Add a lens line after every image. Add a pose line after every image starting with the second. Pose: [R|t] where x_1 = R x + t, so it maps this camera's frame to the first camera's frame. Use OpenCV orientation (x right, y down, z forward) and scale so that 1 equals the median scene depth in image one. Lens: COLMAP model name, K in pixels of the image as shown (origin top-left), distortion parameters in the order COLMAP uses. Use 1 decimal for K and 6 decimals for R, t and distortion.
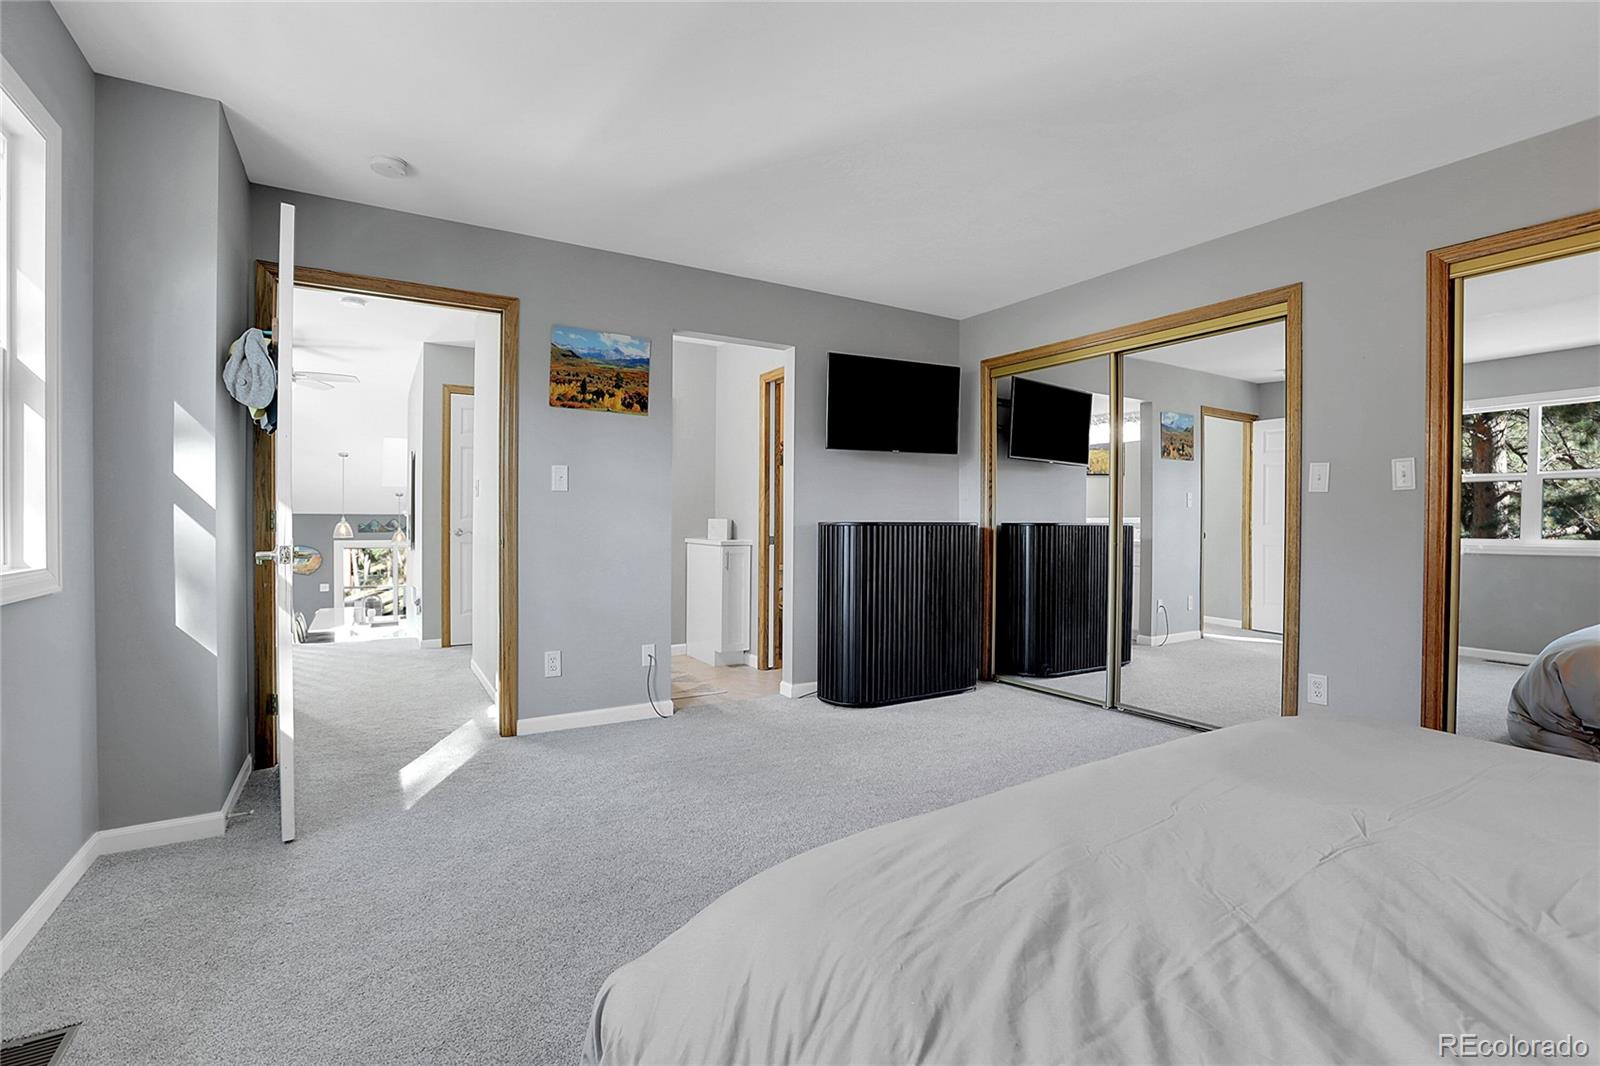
lens RADIAL K [[732.7, 0, 798.6], [0, 732.7, 533.2], [0, 0, 1]] dist [-0.021967, 0.002198]
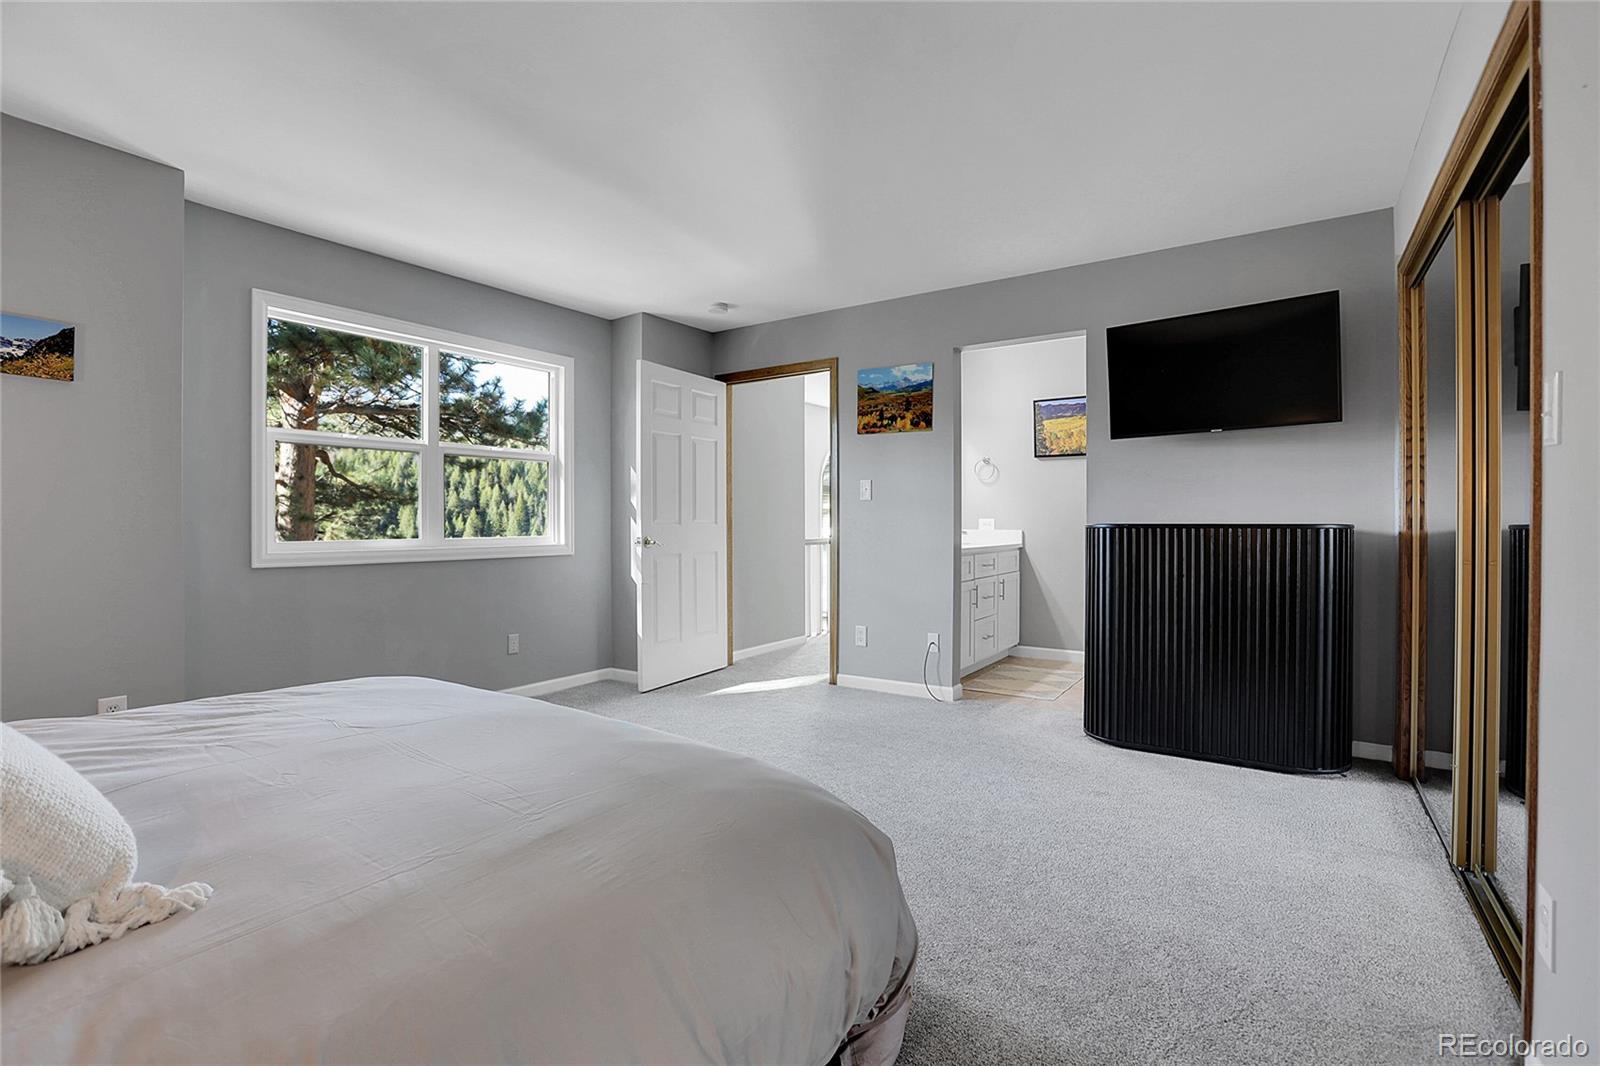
lens RADIAL K [[732.7, 0, 796.1], [0, 732.7, 524.9], [0, 0, 1]] dist [-0.021967, 0.002198]
pose [[0.432244, -0.000865, -0.901756, 0.740881], [-0.011407, 0.999914, -0.006427, -0.005185], [0.901684, 0.013064, 0.432197, 0.332617]]
